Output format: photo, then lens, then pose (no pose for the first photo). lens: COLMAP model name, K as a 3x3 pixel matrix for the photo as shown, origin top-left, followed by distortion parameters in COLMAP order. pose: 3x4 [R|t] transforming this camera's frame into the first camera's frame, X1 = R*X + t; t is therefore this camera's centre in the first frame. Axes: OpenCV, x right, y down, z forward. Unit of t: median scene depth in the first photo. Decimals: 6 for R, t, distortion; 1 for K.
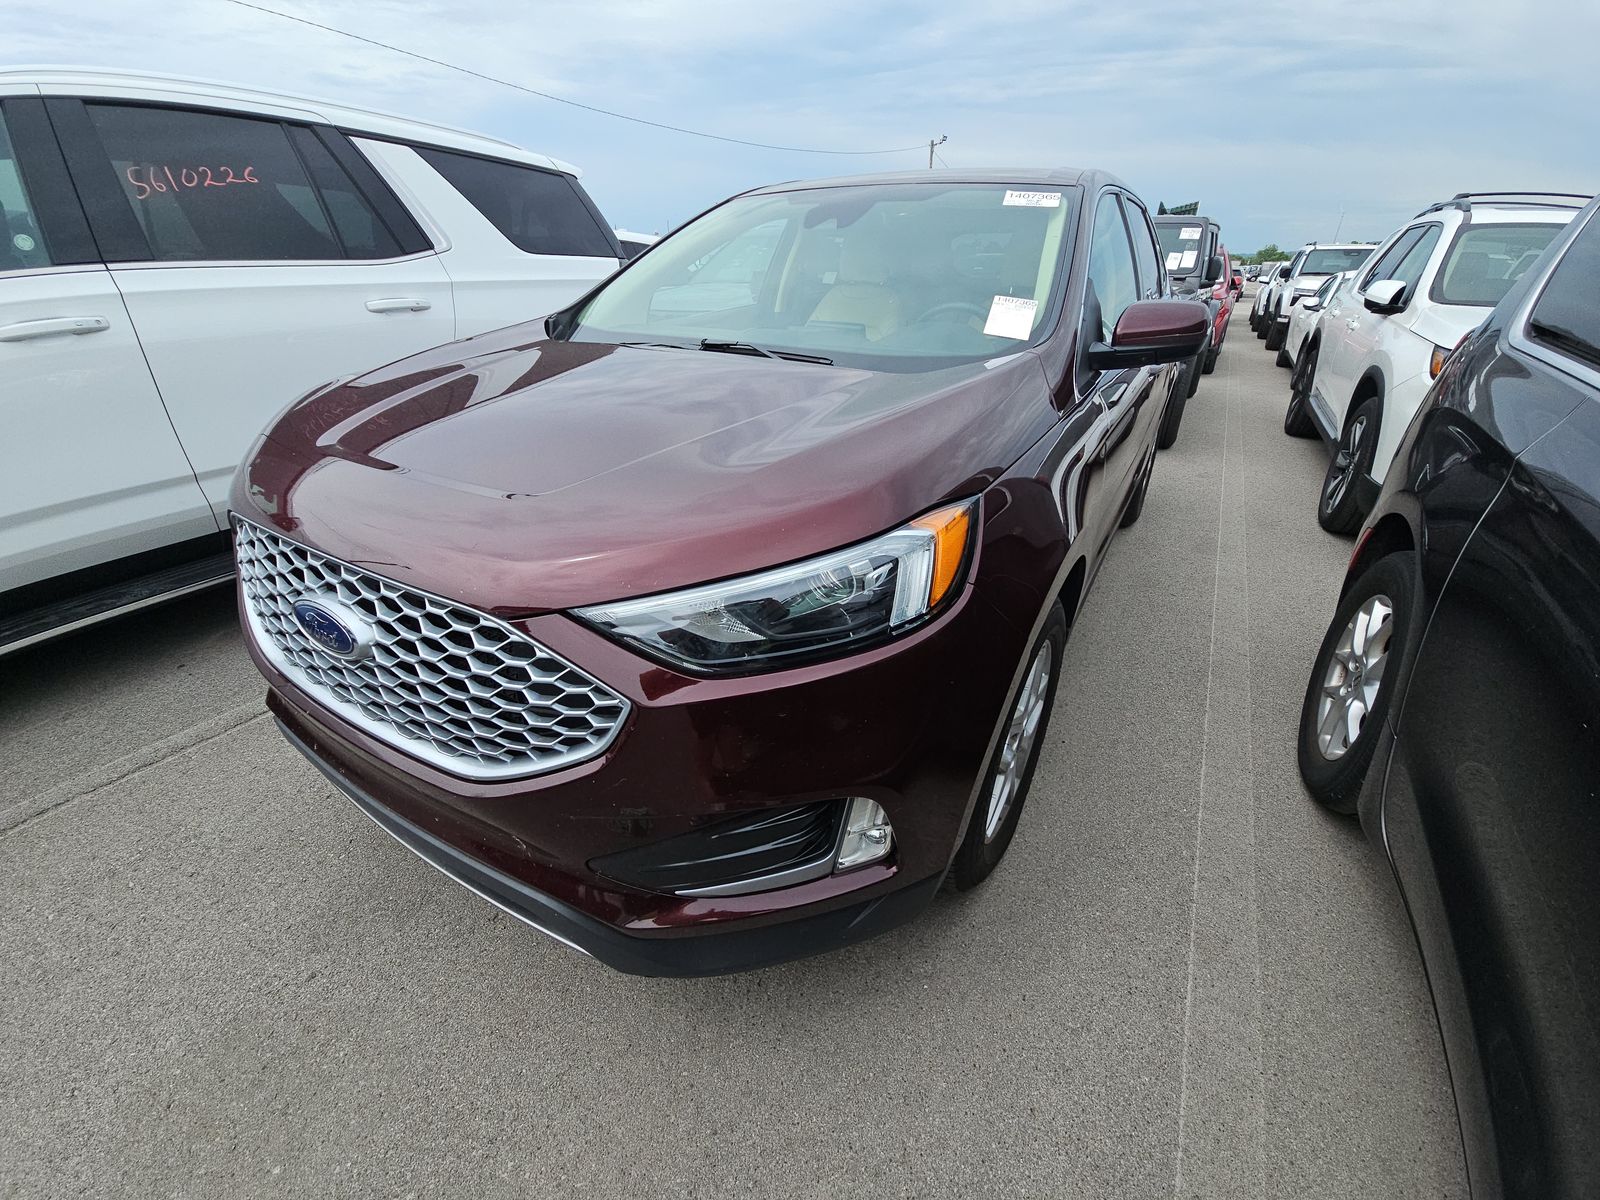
lens RADIAL K [[650.4, 0, 804.3], [0, 650.4, 602.6], [0, 0, 1]] dist [-0.000480, 0.000144]
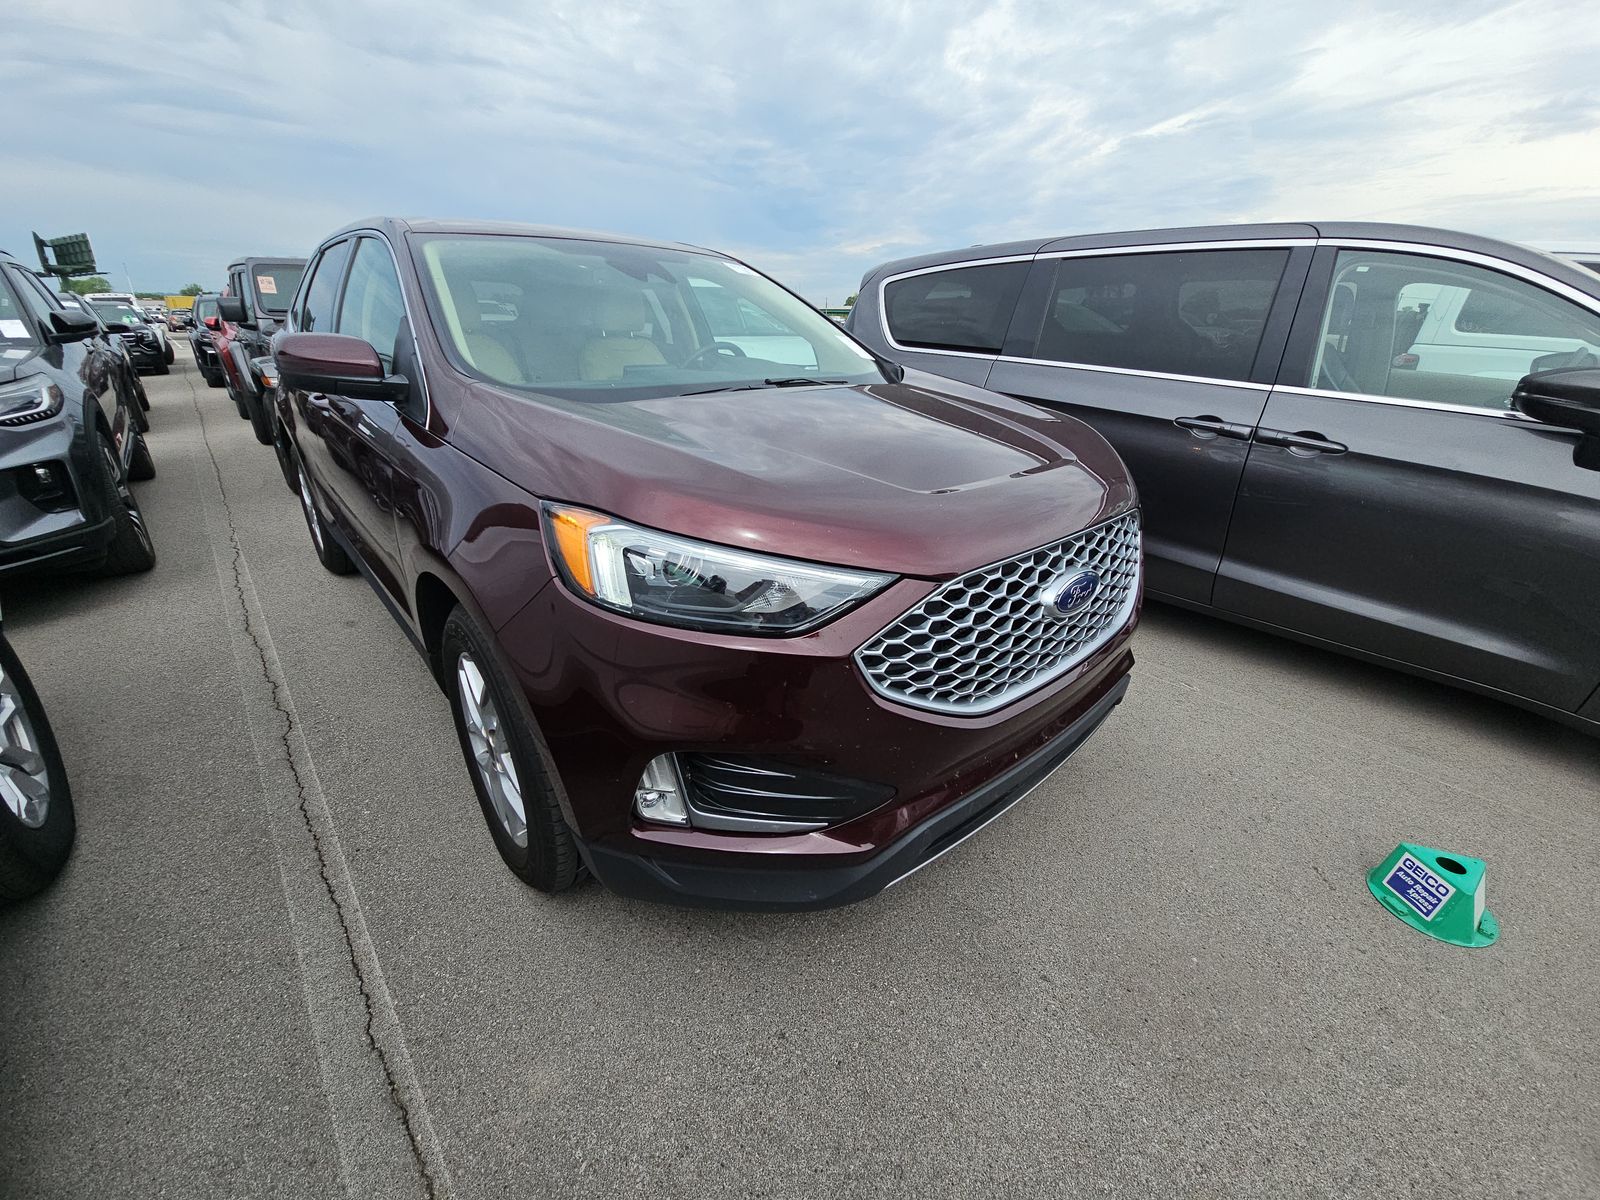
lens RADIAL K [[647.9, 0, 800.0], [0, 647.9, 600.0], [0, 0, 1]] dist [0.036662, -0.021943]
pose [[0.292381, -0.388446, 0.873855, -0.767862], [0.430529, 0.869412, 0.242422, -0.188781], [-0.853908, 0.305340, 0.421437, 0.345959]]
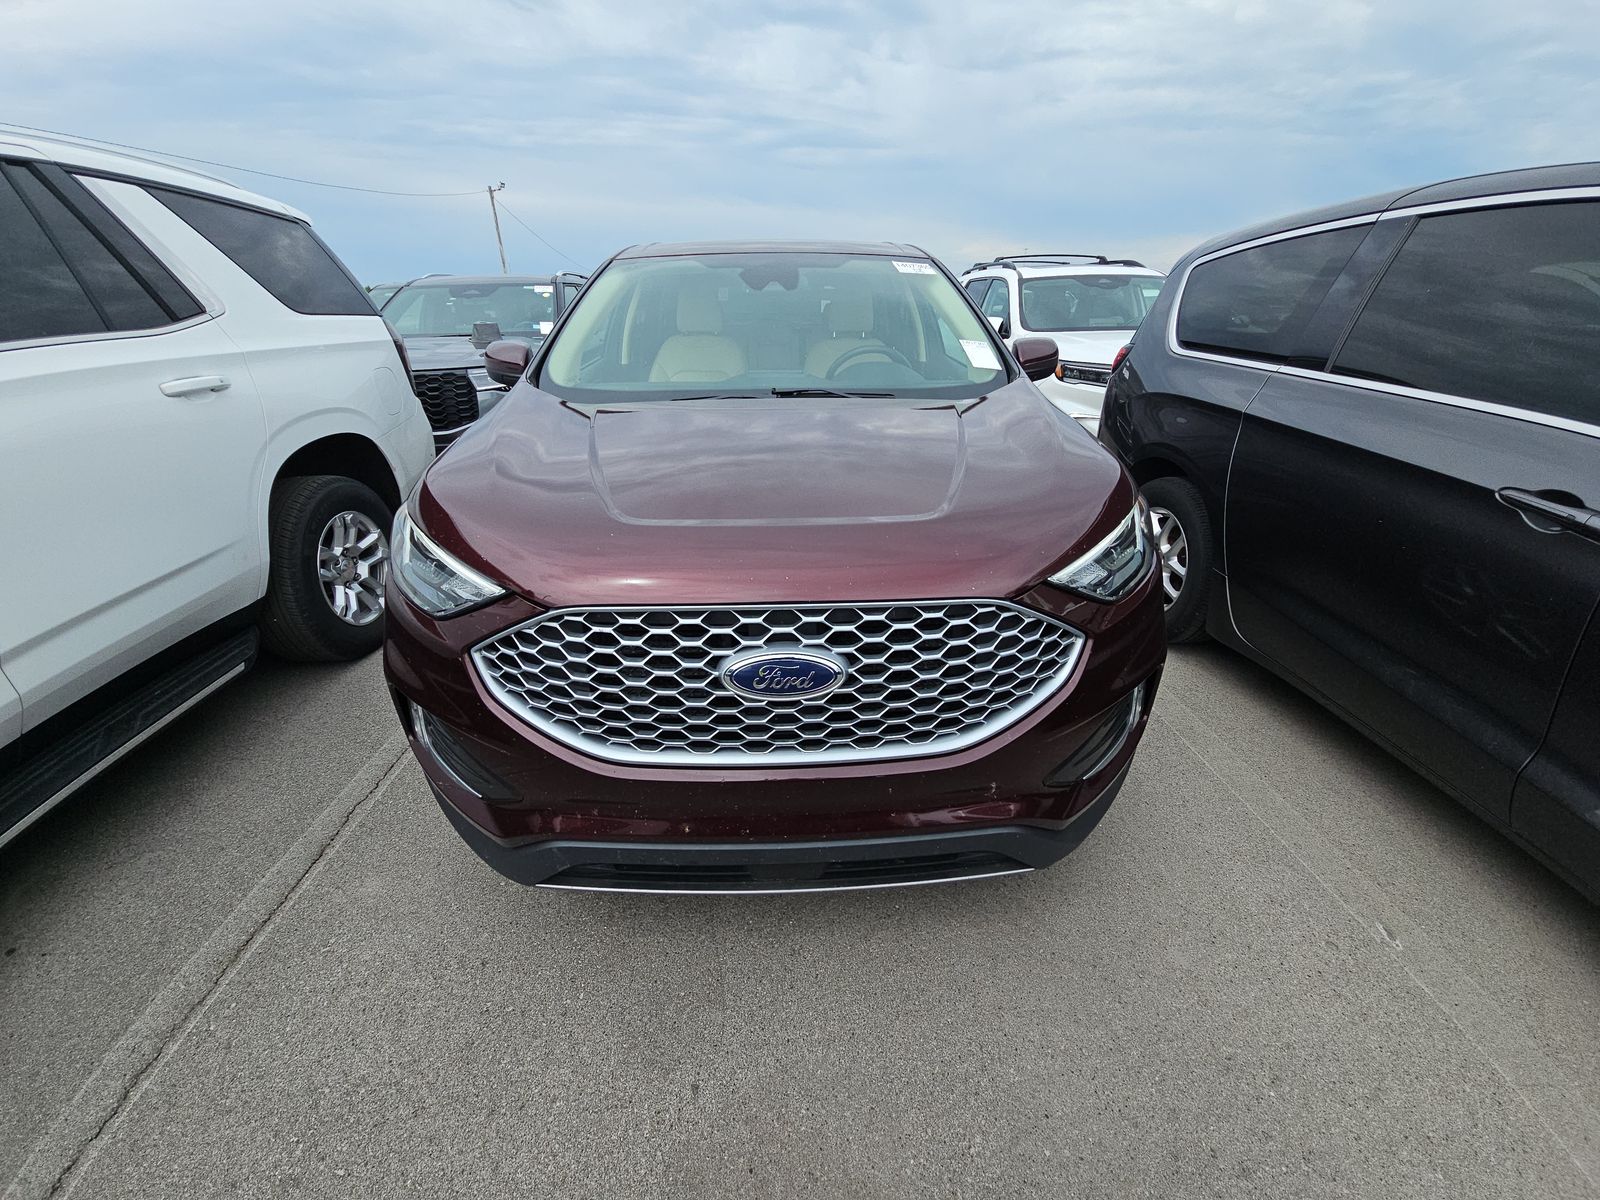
lens RADIAL K [[647.9, 0, 800.0], [0, 647.9, 600.0], [0, 0, 1]] dist [0.036662, -0.021943]
pose [[0.837488, -0.246238, 0.487833, -0.450489], [0.272549, 0.961980, 0.017669, -0.033251], [-0.473637, 0.118161, 0.872758, 0.016397]]
